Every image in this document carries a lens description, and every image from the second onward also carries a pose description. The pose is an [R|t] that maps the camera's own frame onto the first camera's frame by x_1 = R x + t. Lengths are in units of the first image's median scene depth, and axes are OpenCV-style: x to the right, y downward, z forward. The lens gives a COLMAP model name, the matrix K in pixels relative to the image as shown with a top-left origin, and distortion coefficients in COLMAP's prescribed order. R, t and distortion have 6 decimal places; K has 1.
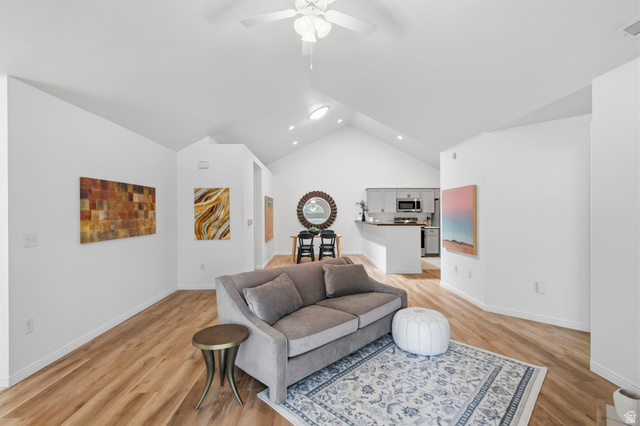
lens RADIAL K [[294.6, 0, 320.4], [0, 294.6, 213.3], [0, 0, 1]] dist [0.003719, -0.000158]
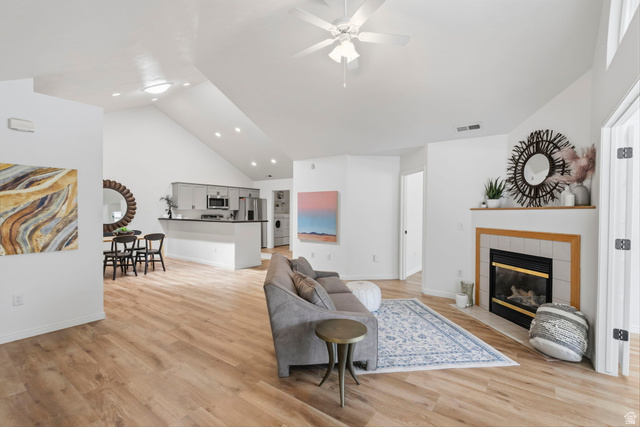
lens RADIAL K [[294.6, 0, 320.8], [0, 294.6, 214.5], [0, 0, 1]] dist [0.003719, -0.000158]
pose [[0.612826, -0.001888, 0.790215, -0.493303], [-0.010600, 0.999888, 0.010610, -0.000212], [-0.790146, -0.014878, 0.612738, 0.177244]]
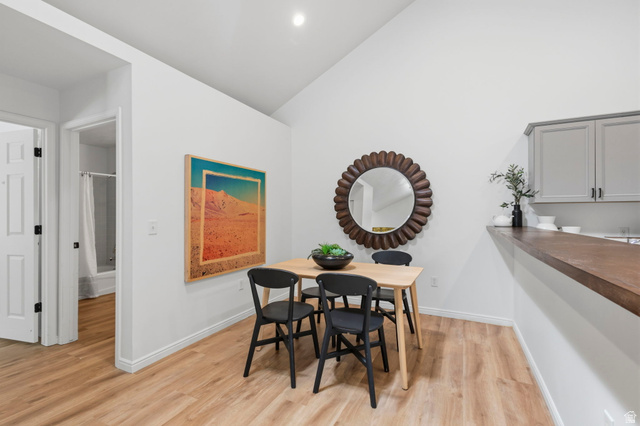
lens RADIAL K [[294.6, 0, 318.8], [0, 294.6, 212.2], [0, 0, 1]] dist [0.003719, -0.000158]
pose [[0.888973, -0.000977, -0.457958, 0.178210], [-0.002956, 0.999965, -0.007871, 0.021036], [0.457950, 0.008351, 0.888939, 1.079665]]
